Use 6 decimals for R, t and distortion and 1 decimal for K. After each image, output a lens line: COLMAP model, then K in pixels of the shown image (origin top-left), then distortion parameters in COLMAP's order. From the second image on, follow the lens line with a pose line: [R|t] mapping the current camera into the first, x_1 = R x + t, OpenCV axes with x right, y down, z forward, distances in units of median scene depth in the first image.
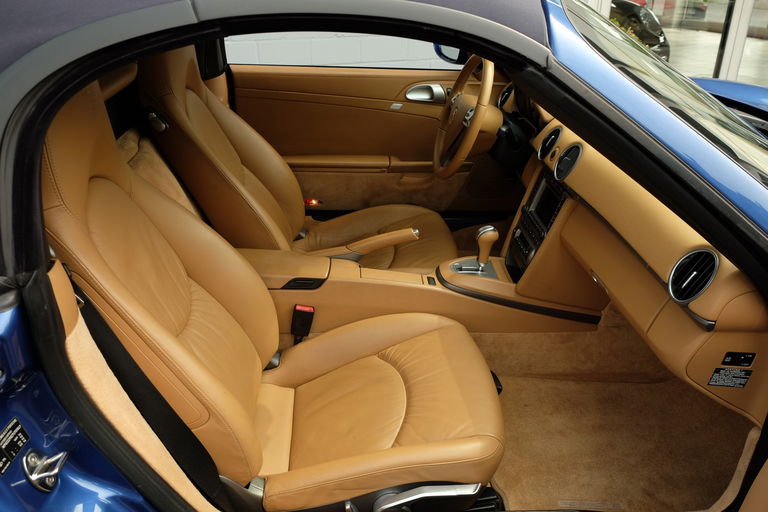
lens RADIAL K [[616.5, 0, 387.0], [0, 616.5, 273.3], [0, 0, 1]] dist [-0.014652, 0.005624]
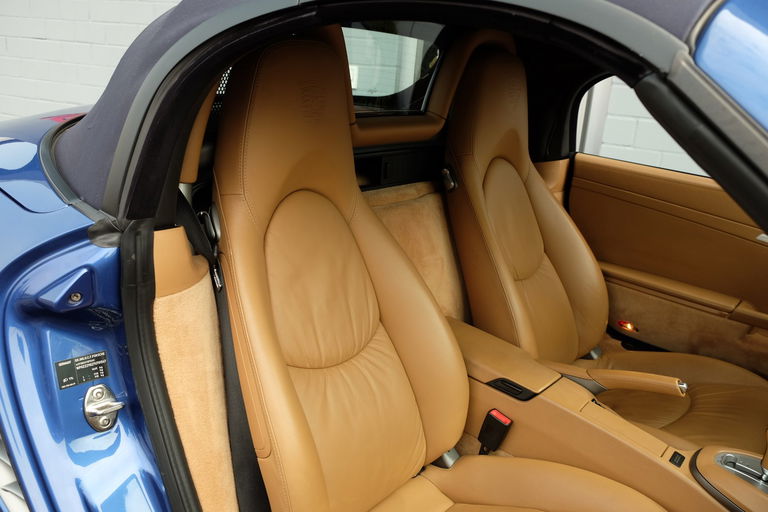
lens RADIAL K [[616.5, 0, 387.0], [0, 616.5, 273.3], [0, 0, 1]] dist [-0.014652, 0.005624]
pose [[0.714245, 0.266207, -0.647293, 0.228187], [-0.389047, 0.919805, -0.051008, -0.017759], [0.581804, 0.288259, 0.760533, 0.223220]]
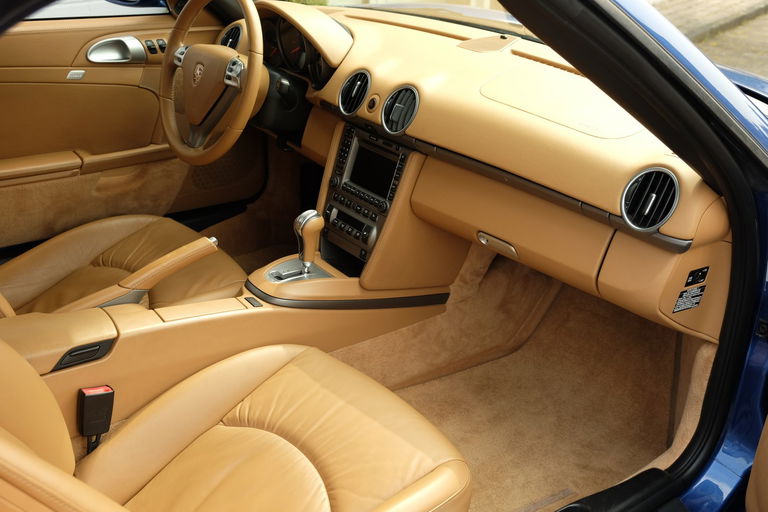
lens RADIAL K [[842.9, 0, 383.3], [0, 842.9, 287.4], [0, 0, 1]] dist [-0.020595, 0.015410]
pose [[0.820957, -0.240717, 0.517769, -0.303333], [0.246561, 0.967342, 0.058790, -0.024022], [-0.515011, 0.079398, 0.853498, 0.086349]]
